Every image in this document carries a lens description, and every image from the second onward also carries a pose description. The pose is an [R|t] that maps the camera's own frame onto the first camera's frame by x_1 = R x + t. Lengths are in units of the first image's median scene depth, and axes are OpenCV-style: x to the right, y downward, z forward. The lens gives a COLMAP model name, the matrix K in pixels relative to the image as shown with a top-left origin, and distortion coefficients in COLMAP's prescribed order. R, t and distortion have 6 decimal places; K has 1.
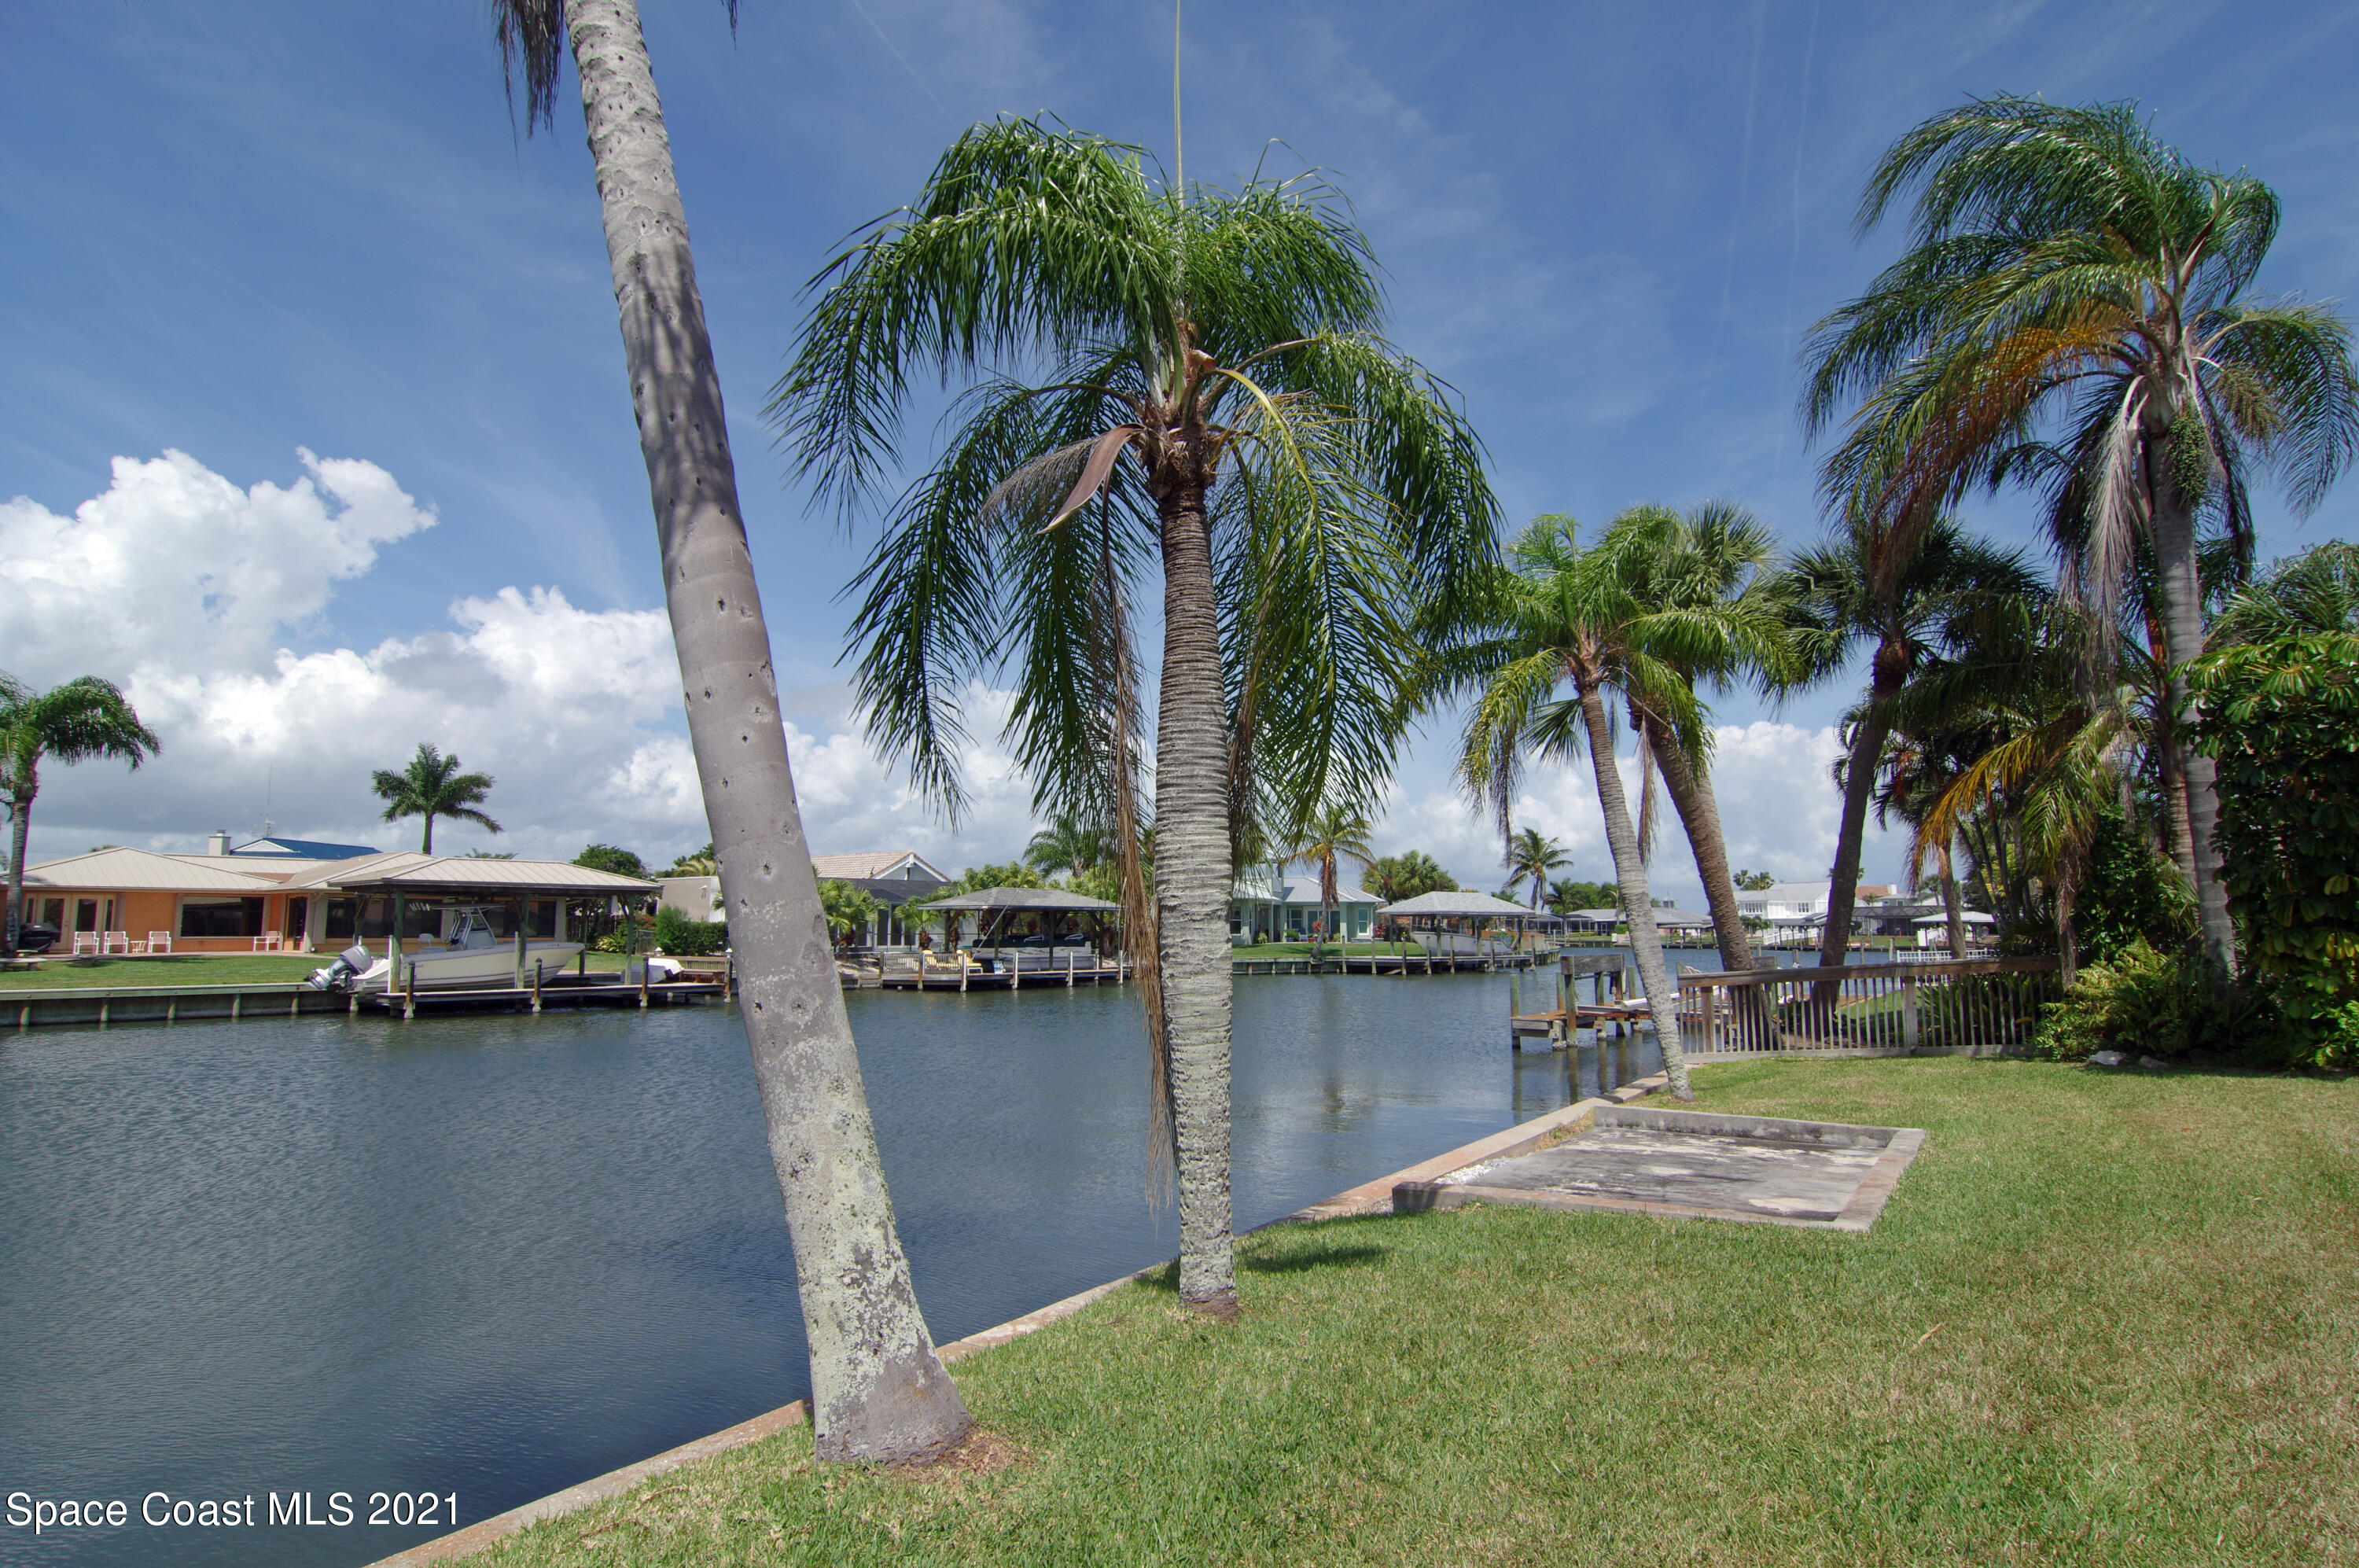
lens RADIAL K [[1249.5, 0, 1184.3], [0, 1249.5, 848.6], [0, 0, 1]] dist [-0.004608, -0.000194]
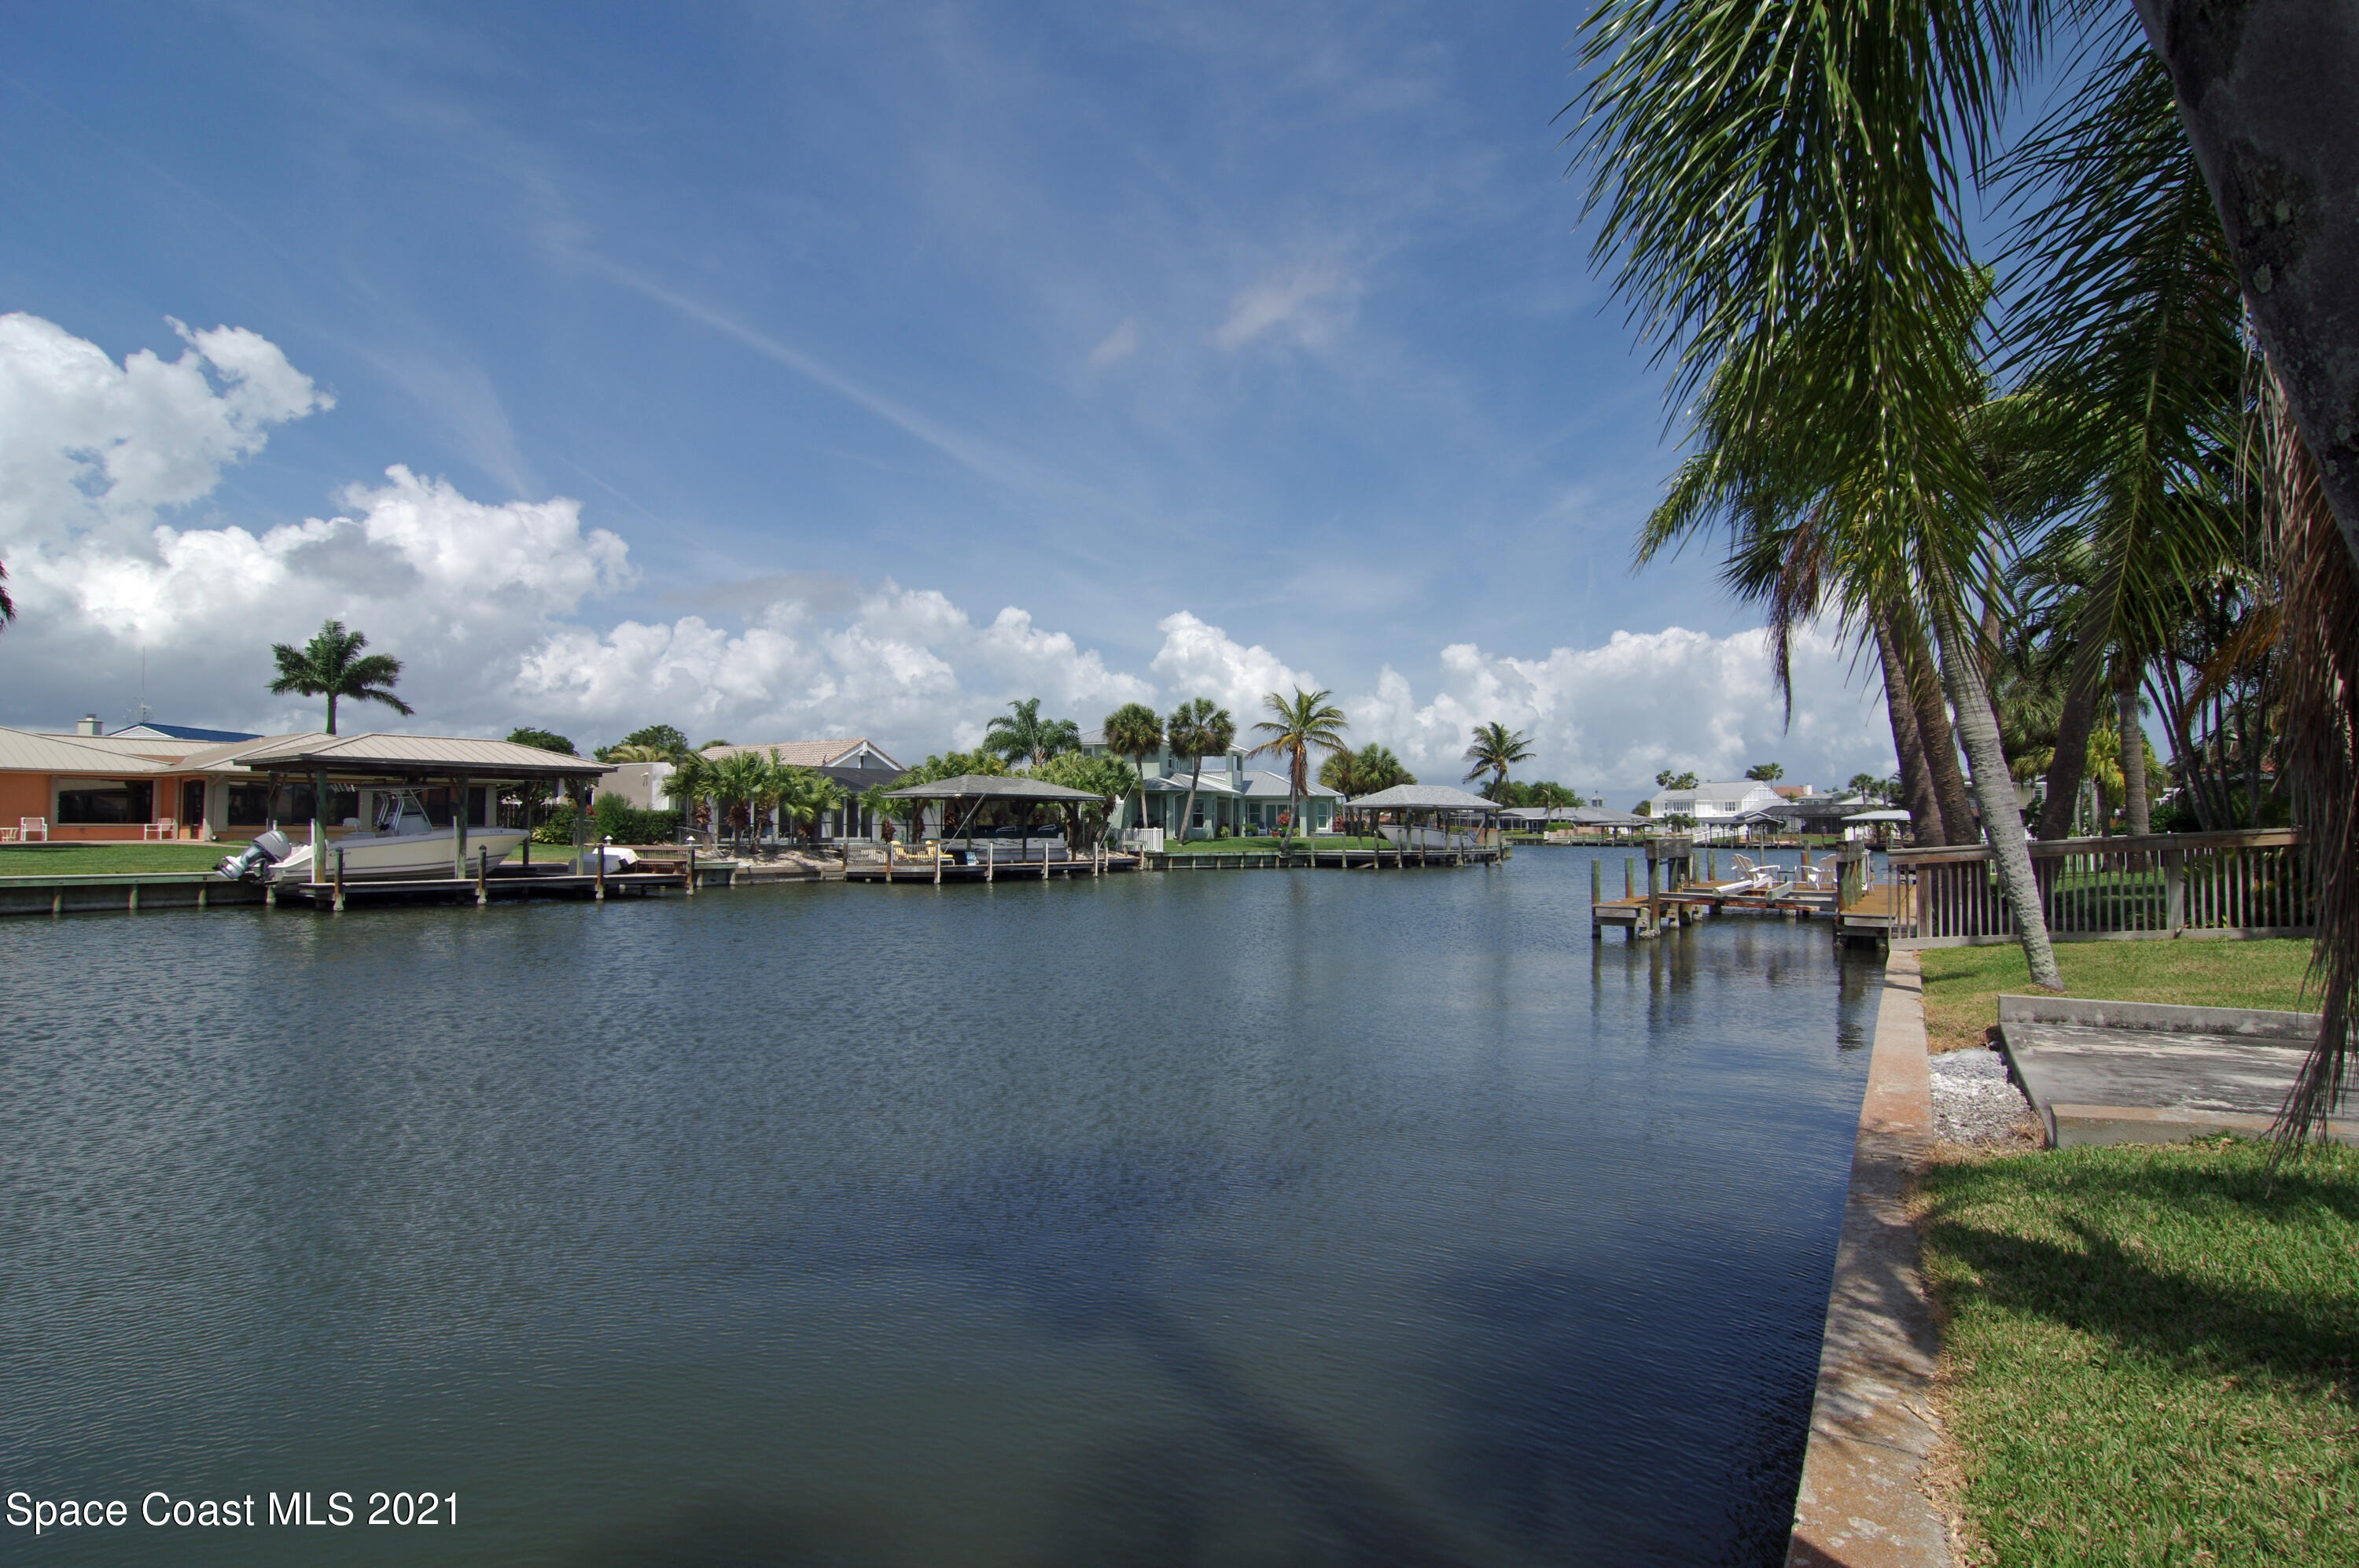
lens RADIAL K [[1247.5, 0, 1179.5], [0, 1247.5, 784.0], [0, 0, 1]] dist [-0.000383, 0.000609]
pose [[0.998066, 0.004791, 0.061974, -0.047980], [-0.006565, 0.999574, 0.028446, 0.009963], [-0.061811, -0.028798, 0.997672, 0.046928]]
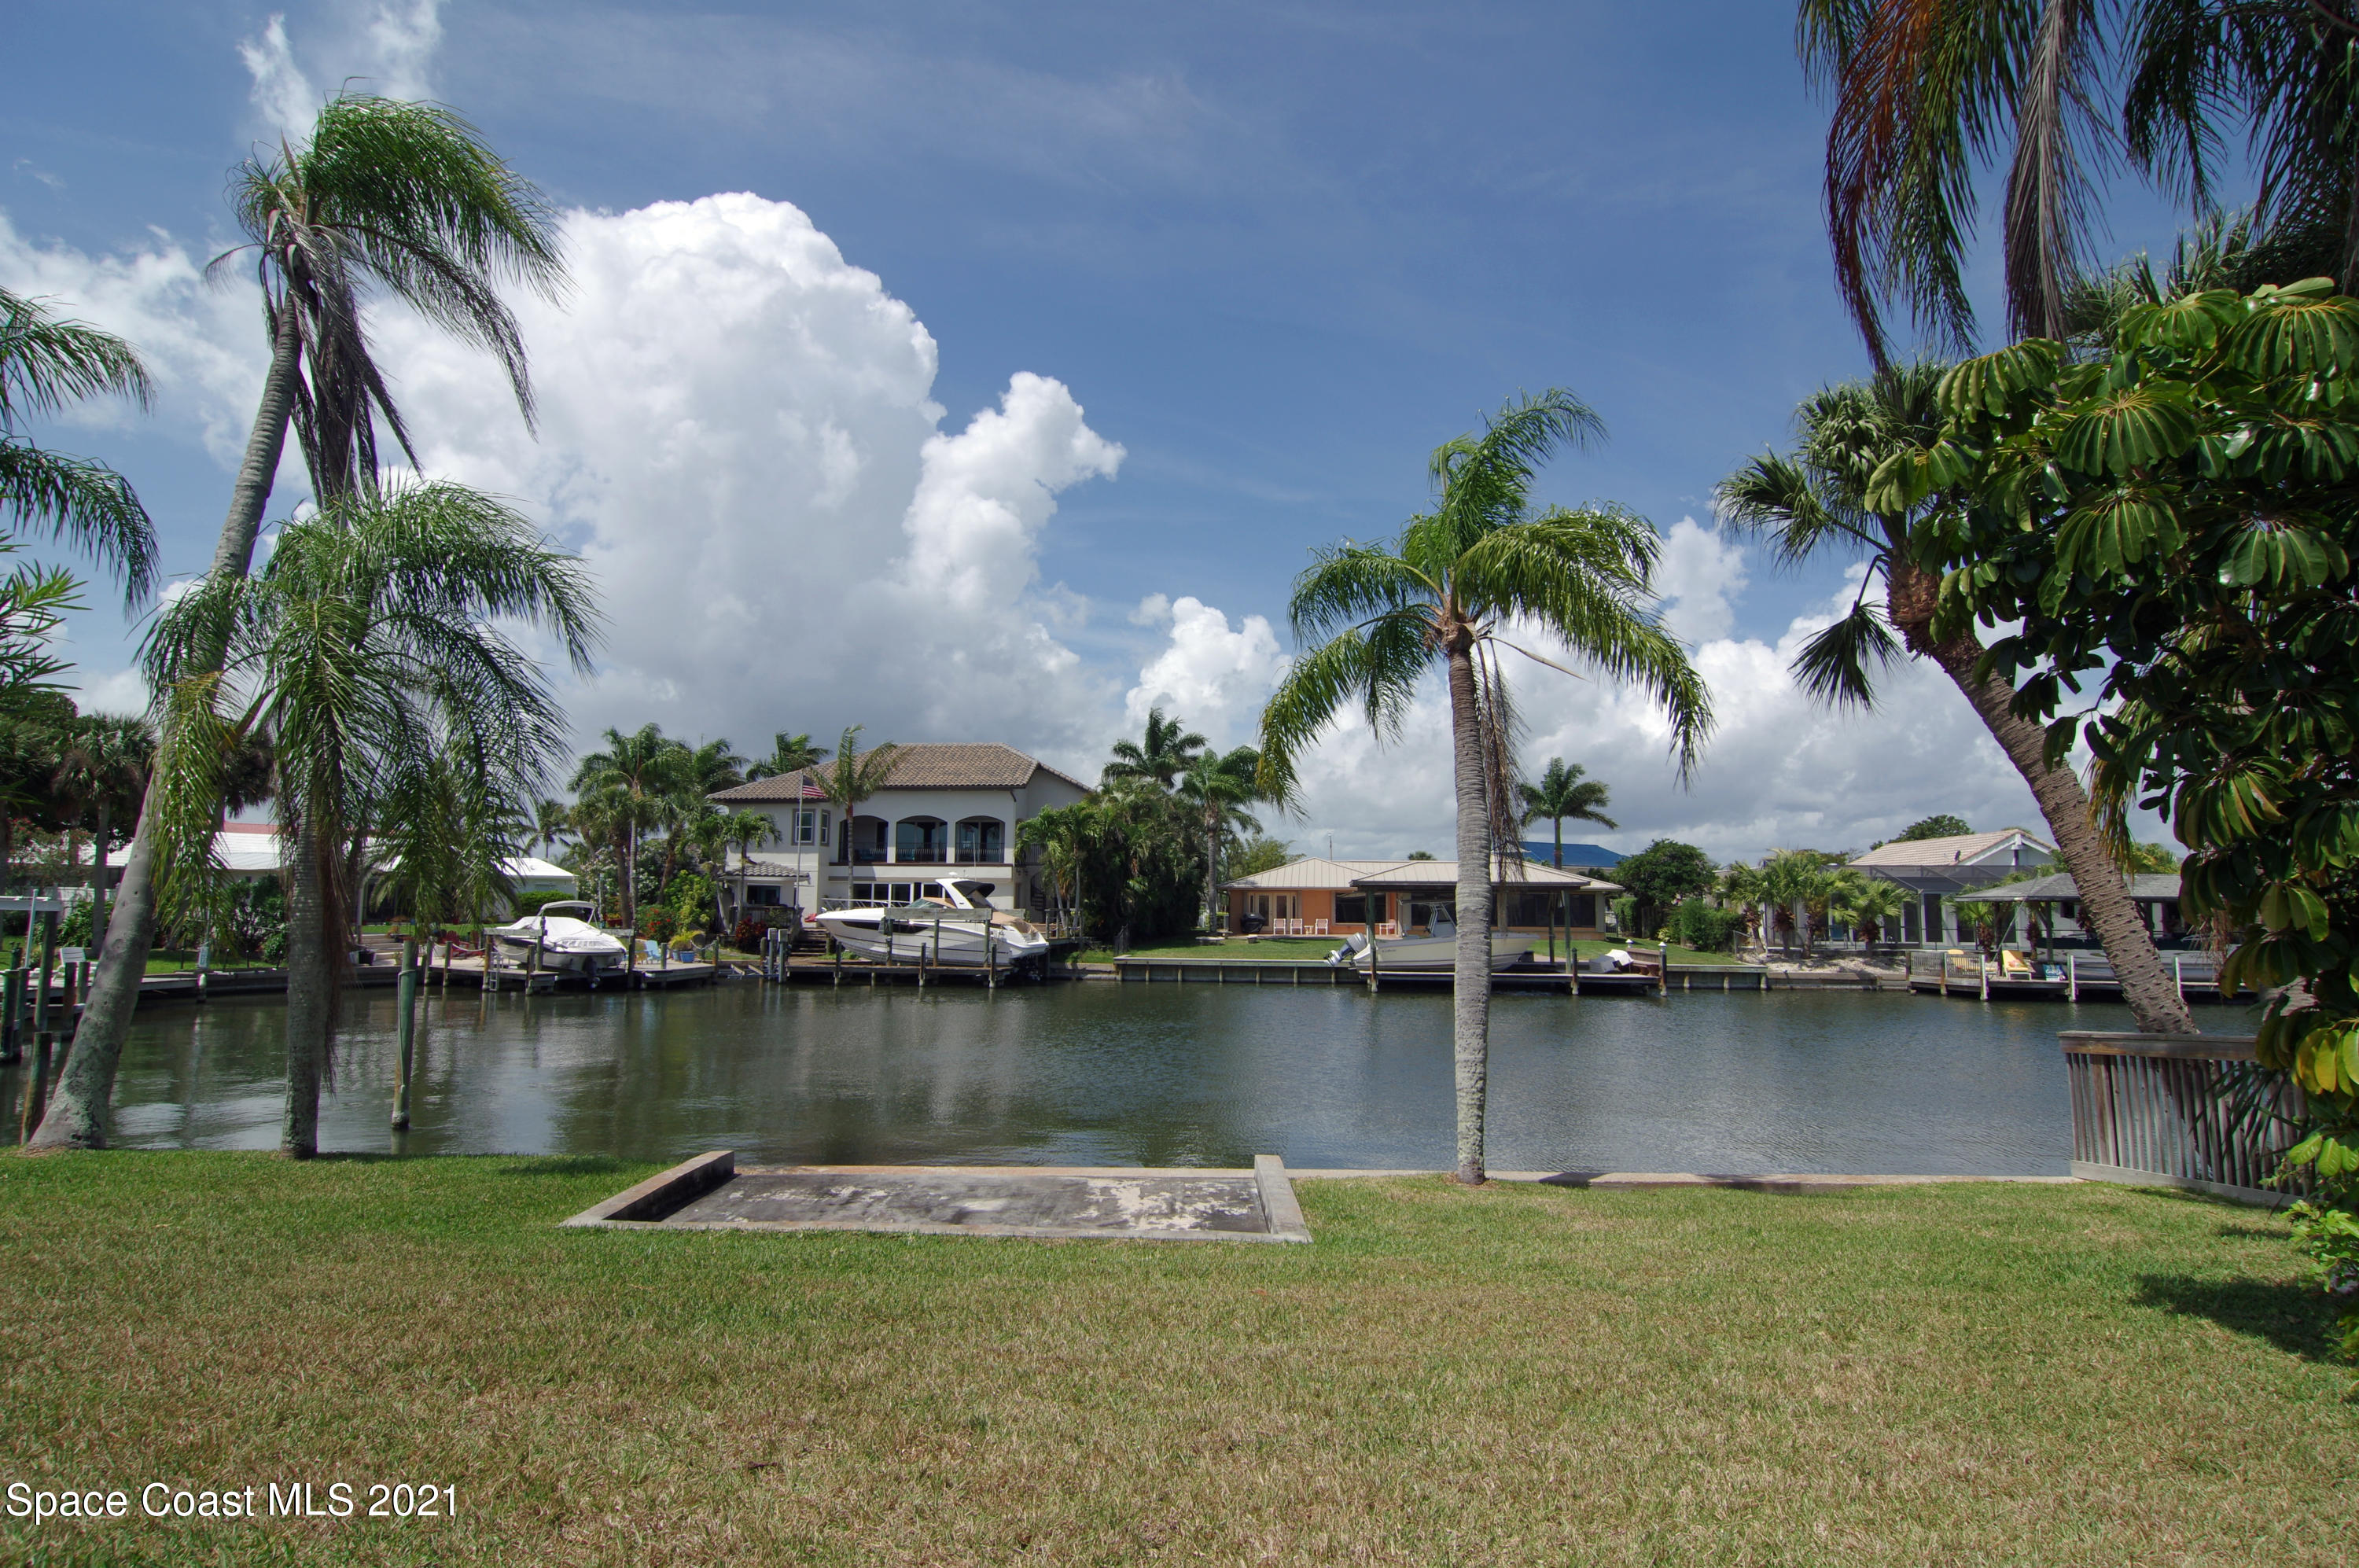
lens RADIAL K [[1247.5, 0, 1179.5], [0, 1247.5, 784.0], [0, 0, 1]] dist [-0.000383, 0.000609]
pose [[0.562616, -0.080022, -0.822836, 0.194333], [0.045376, 0.996793, -0.065913, 0.001486], [0.825472, -0.000253, 0.564443, 0.084374]]
